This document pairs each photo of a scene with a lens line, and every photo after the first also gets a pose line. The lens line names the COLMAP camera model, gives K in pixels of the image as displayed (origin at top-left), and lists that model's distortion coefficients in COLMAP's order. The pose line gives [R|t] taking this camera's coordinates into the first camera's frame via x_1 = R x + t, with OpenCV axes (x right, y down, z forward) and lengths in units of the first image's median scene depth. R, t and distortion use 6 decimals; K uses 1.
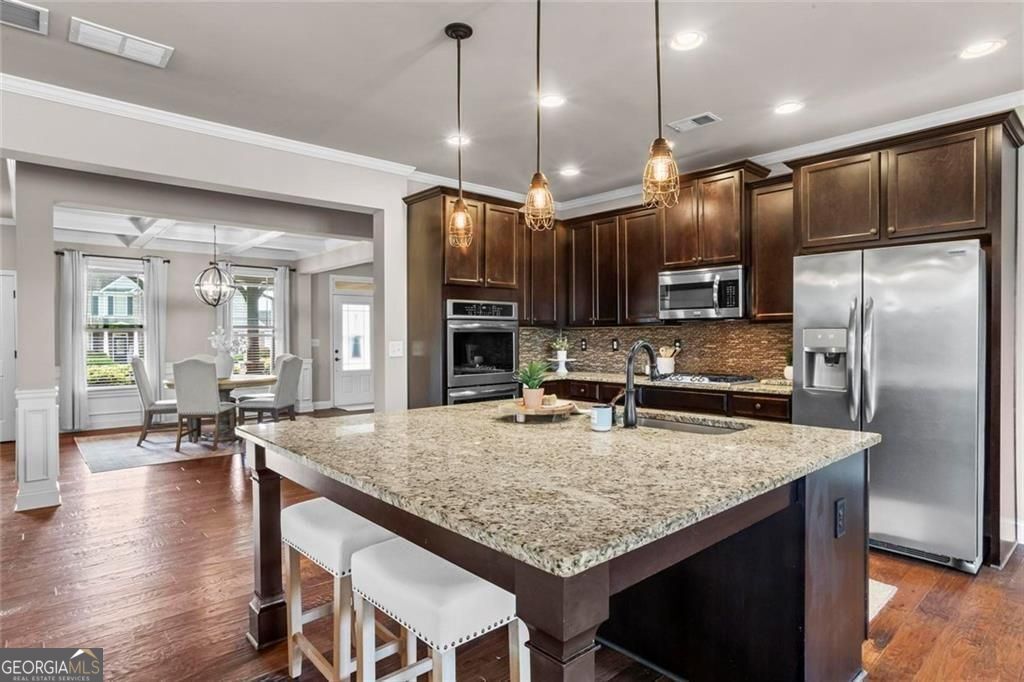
lens RADIAL K [[567.5, 0, 487.1], [0, 567.5, 340.1], [0, 0, 1]] dist [0.000569, 0.000131]
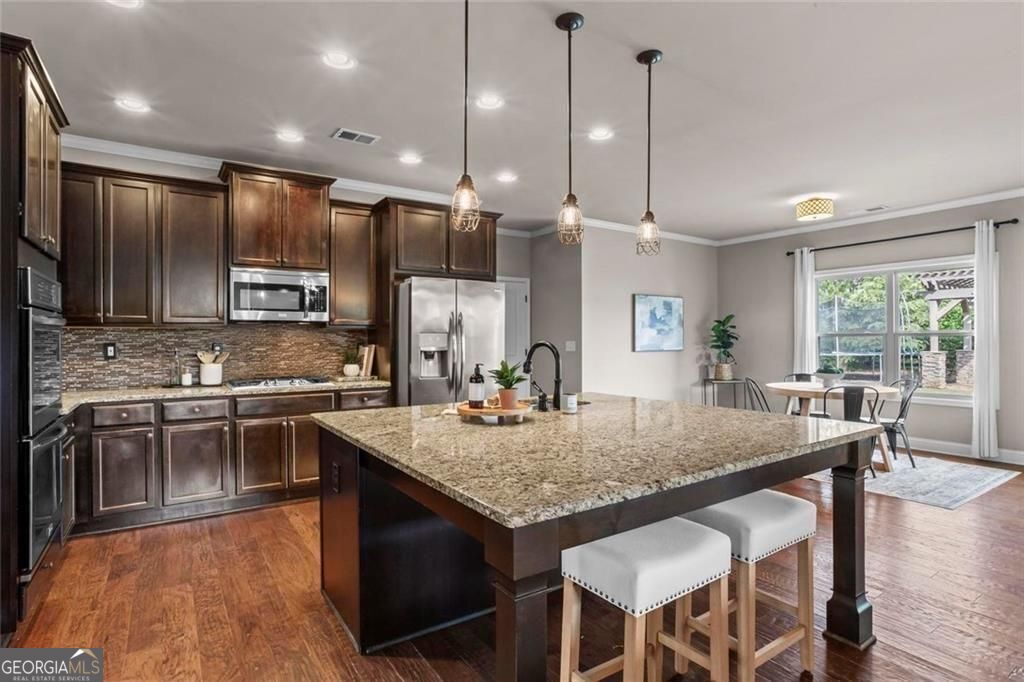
lens RADIAL K [[527.8, 0, 511.0], [0, 527.8, 344.3], [0, 0, 1]] dist [-0.072505, 0.052763]
pose [[0.122919, -0.006749, 0.992394, -0.452782], [0.009330, 0.999941, 0.005645, 0.000745], [-0.992373, 0.008565, 0.122975, 0.479923]]
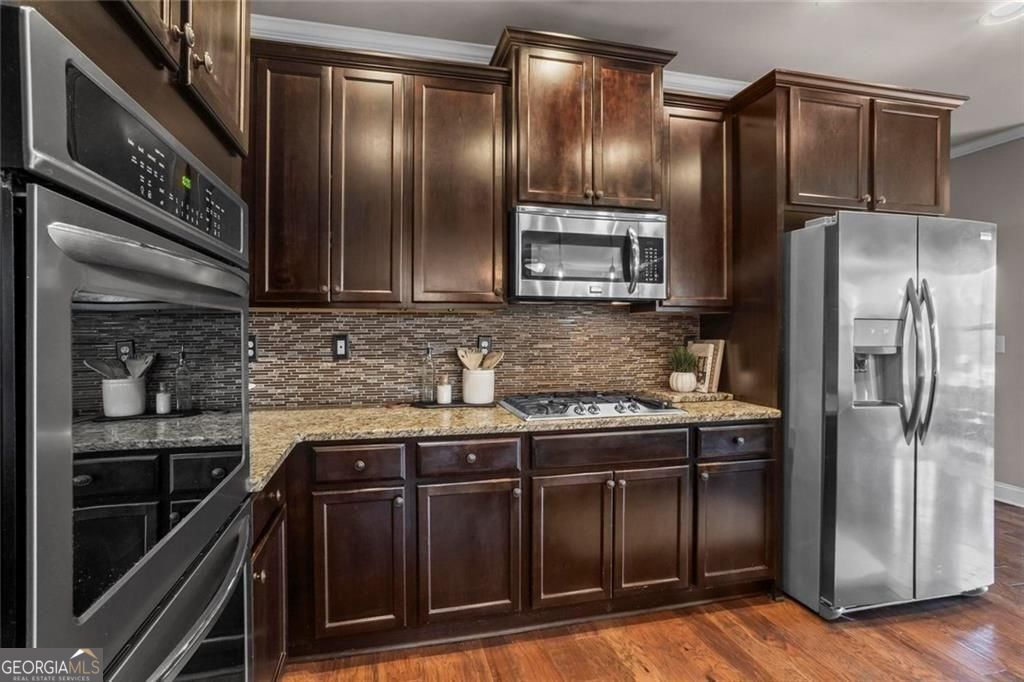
lens RADIAL K [[504.1, 0, 512.0], [0, 504.1, 341.0], [0, 0, 1]] dist [-0.036788, 0.000118]
pose [[0.443483, -0.014023, 0.896173, -0.110021], [0.003191, 0.999896, 0.014067, -0.002755], [-0.896277, -0.003379, 0.443481, 0.819068]]
